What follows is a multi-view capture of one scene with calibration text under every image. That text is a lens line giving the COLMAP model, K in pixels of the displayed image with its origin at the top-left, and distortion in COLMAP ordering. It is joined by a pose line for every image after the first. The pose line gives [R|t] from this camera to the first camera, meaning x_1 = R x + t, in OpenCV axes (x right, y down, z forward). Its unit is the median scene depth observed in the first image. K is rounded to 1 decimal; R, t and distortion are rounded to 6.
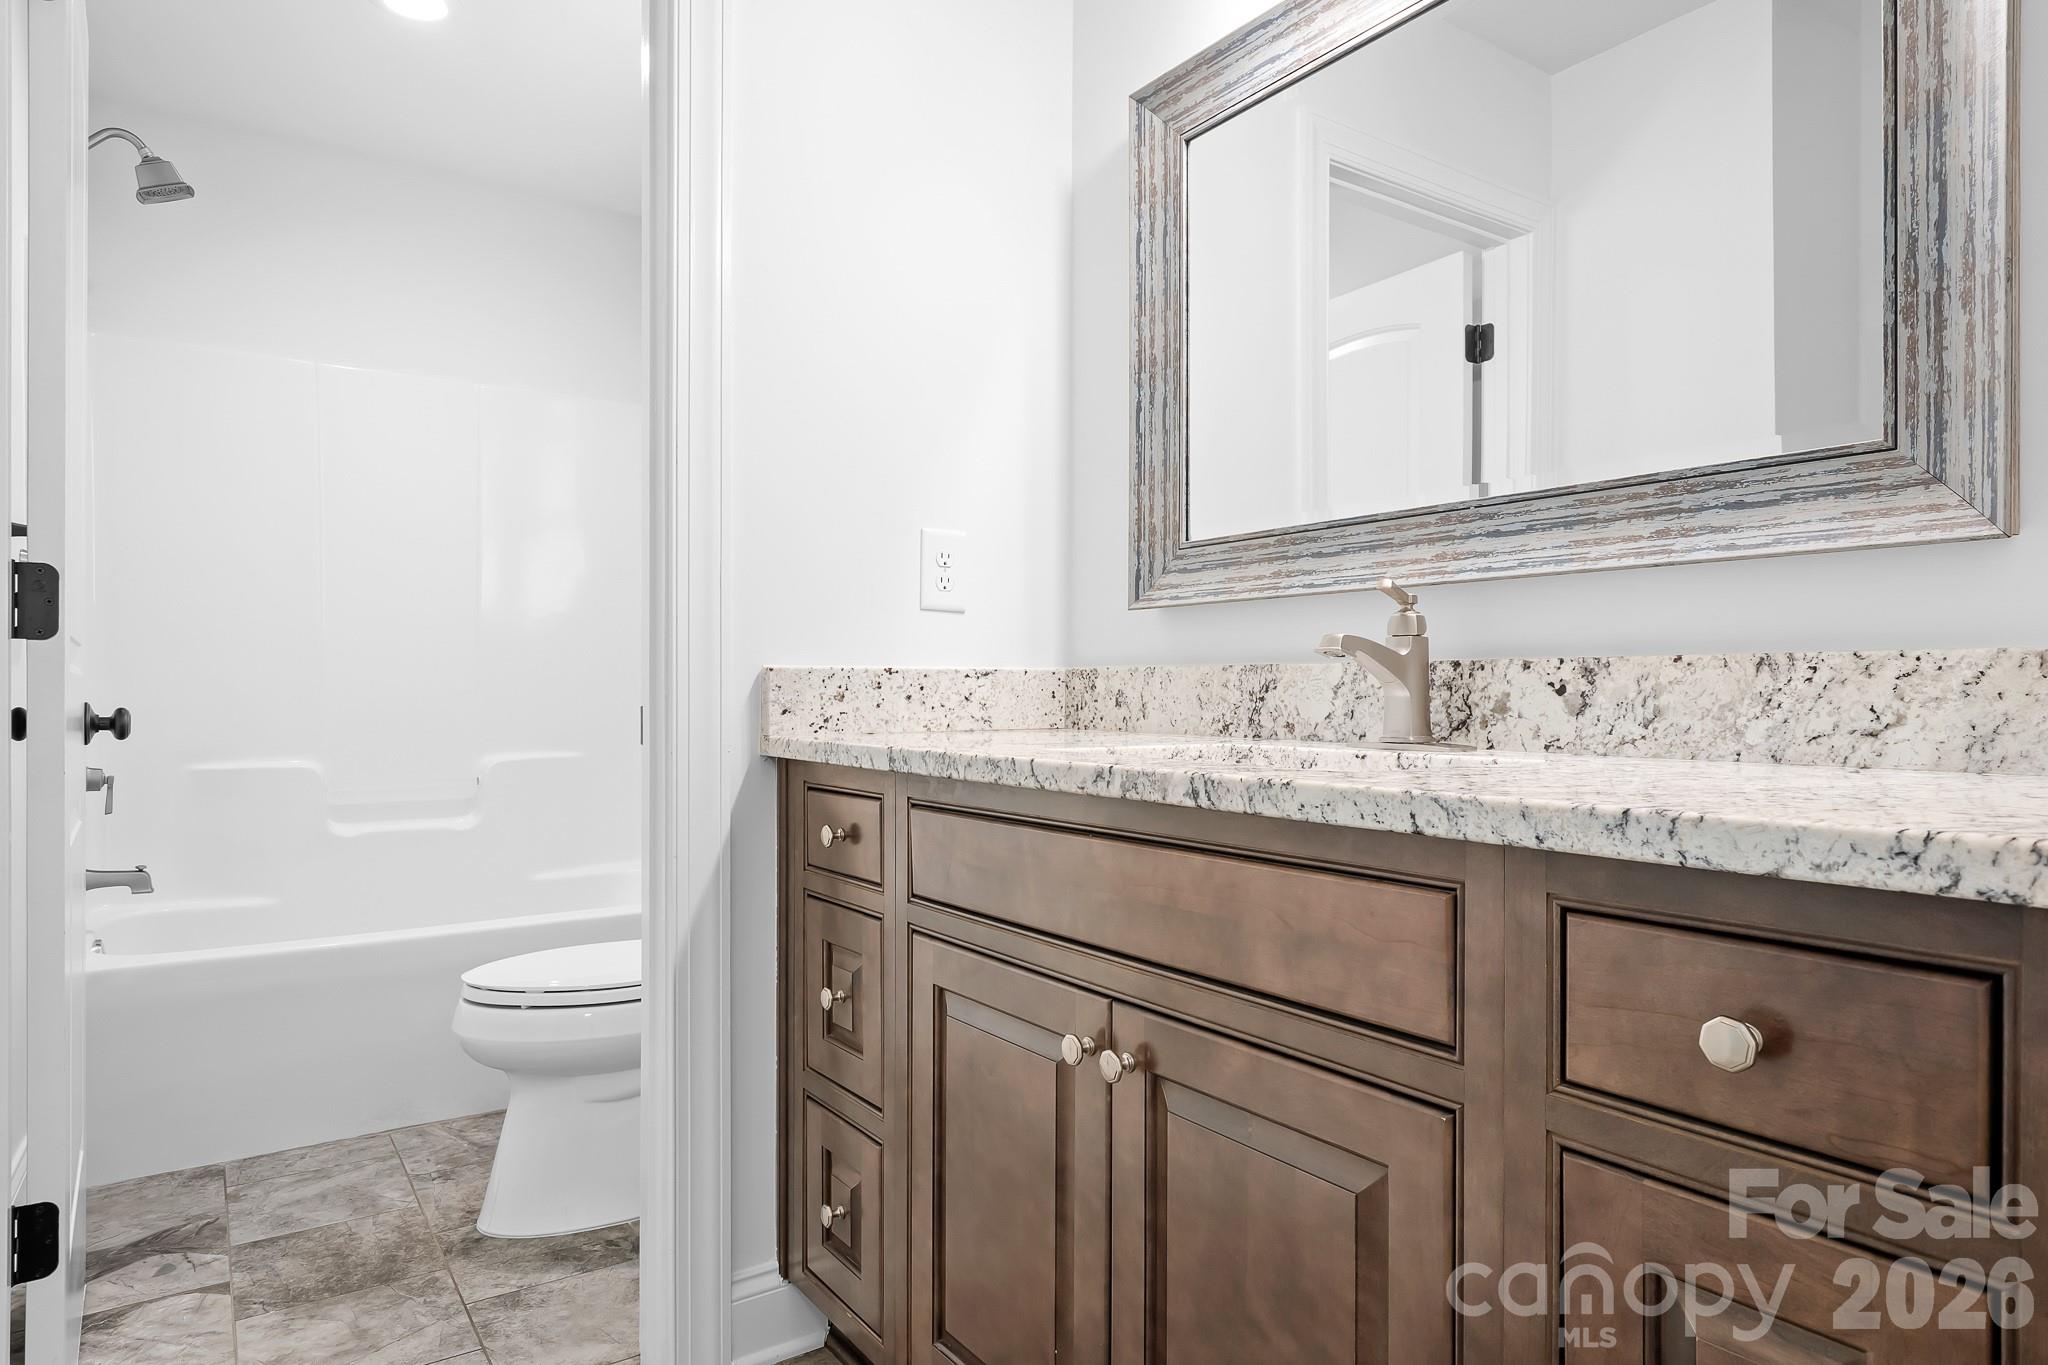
lens RADIAL K [[1188.6, 0, 1071.3], [0, 1188.6, 680.5], [0, 0, 1]] dist [-0.018945, -0.001666]
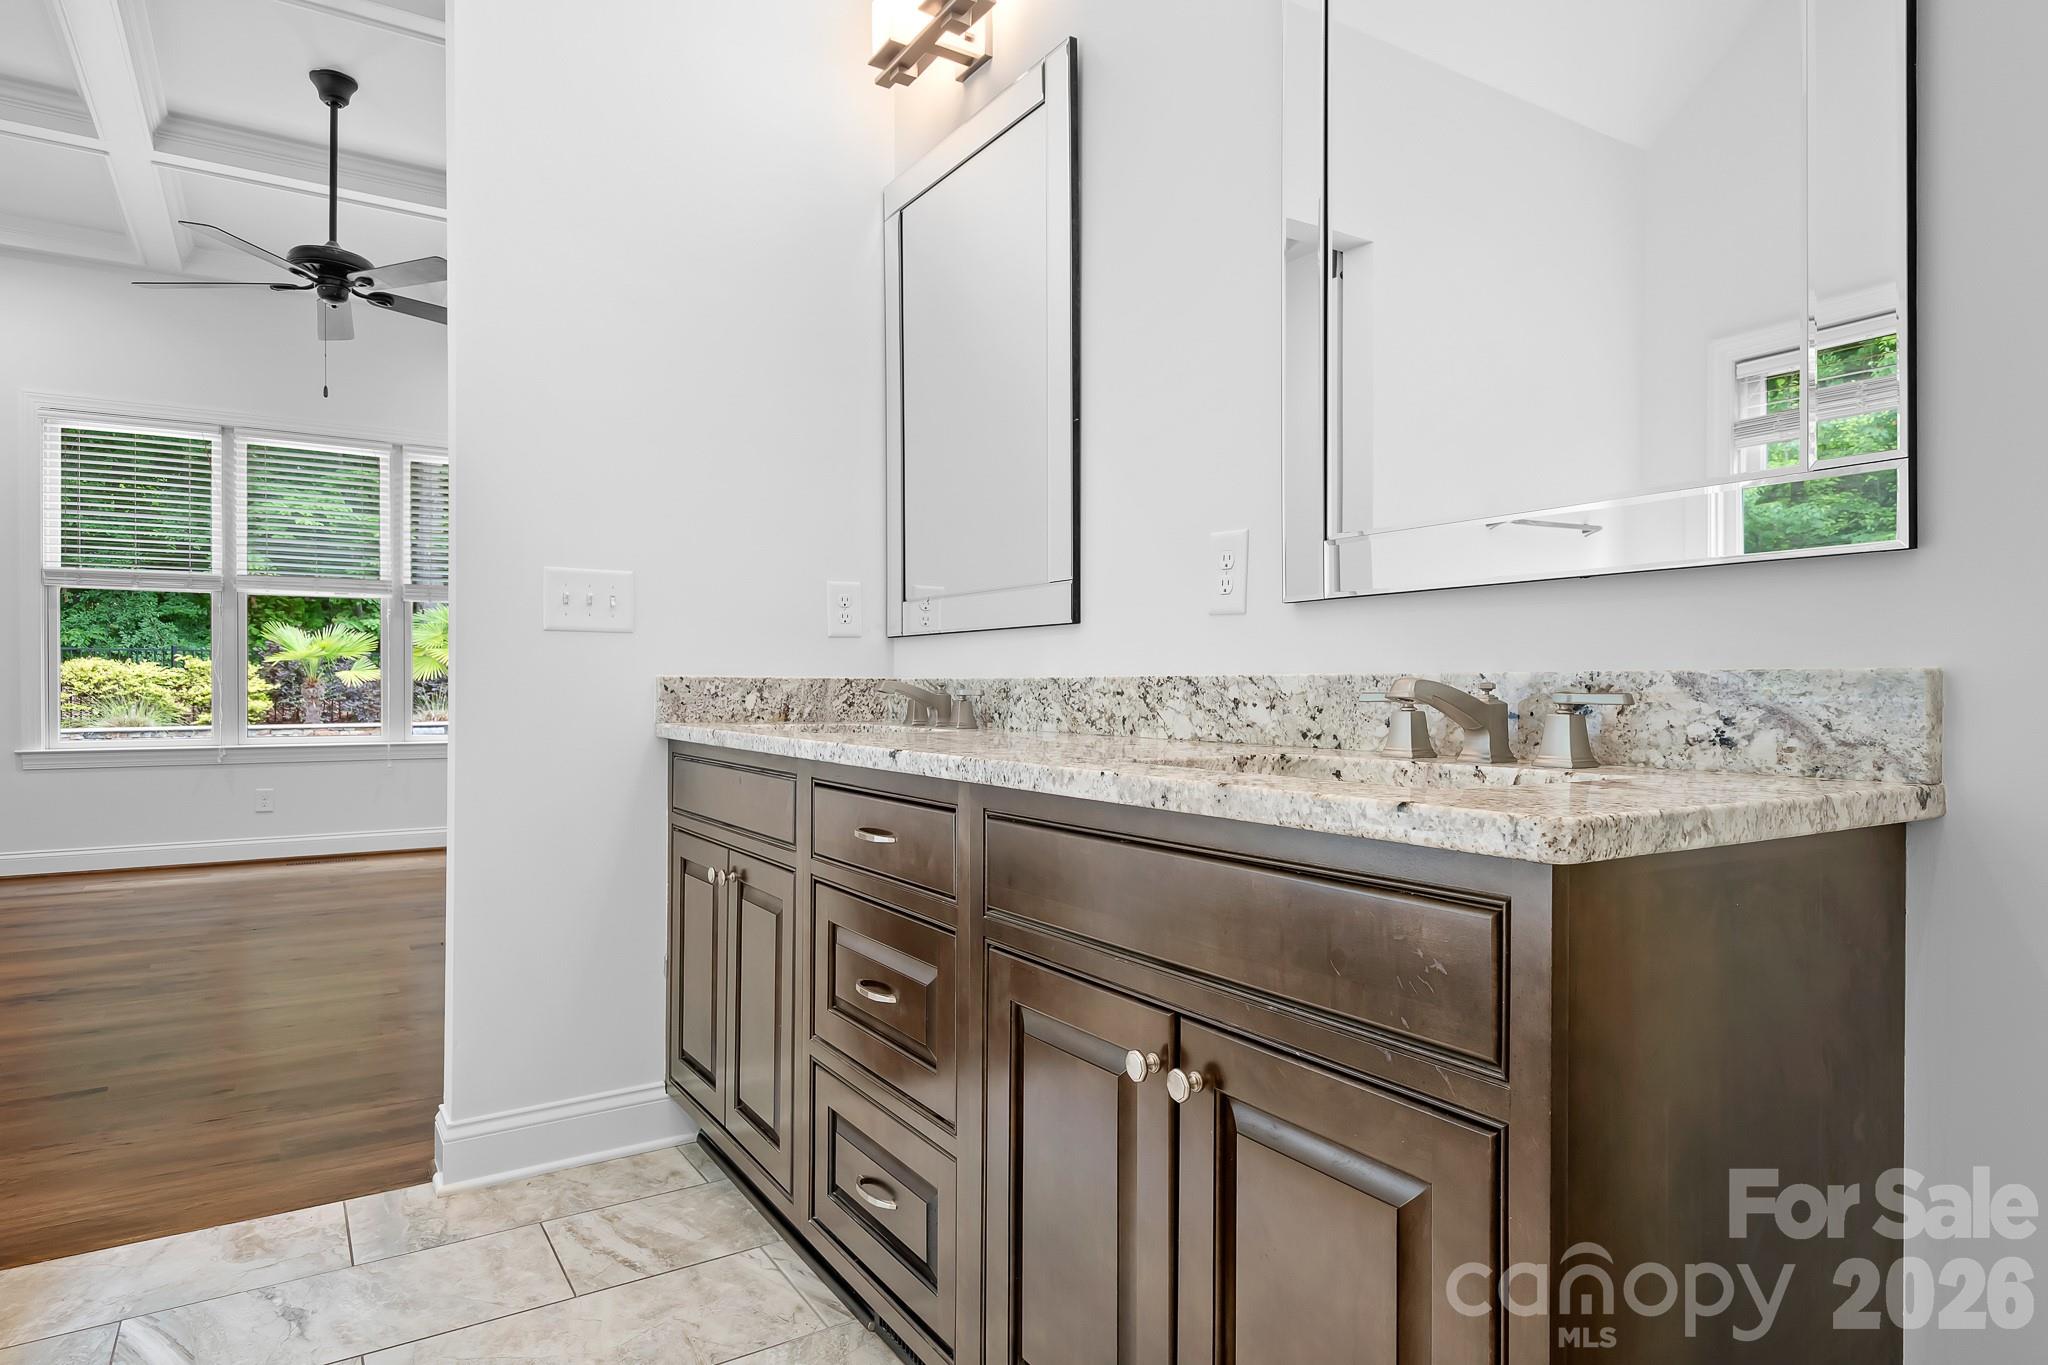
lens RADIAL K [[1146.5, 0, 1028.4], [0, 1146.5, 690.4], [0, 0, 1]] dist [0.012467, -0.005807]
pose [[0.997512, 0.011328, -0.069586, 0.151708], [-0.011362, 0.999935, -0.000099, -0.001584], [0.069580, 0.000889, 0.997576, -0.202381]]
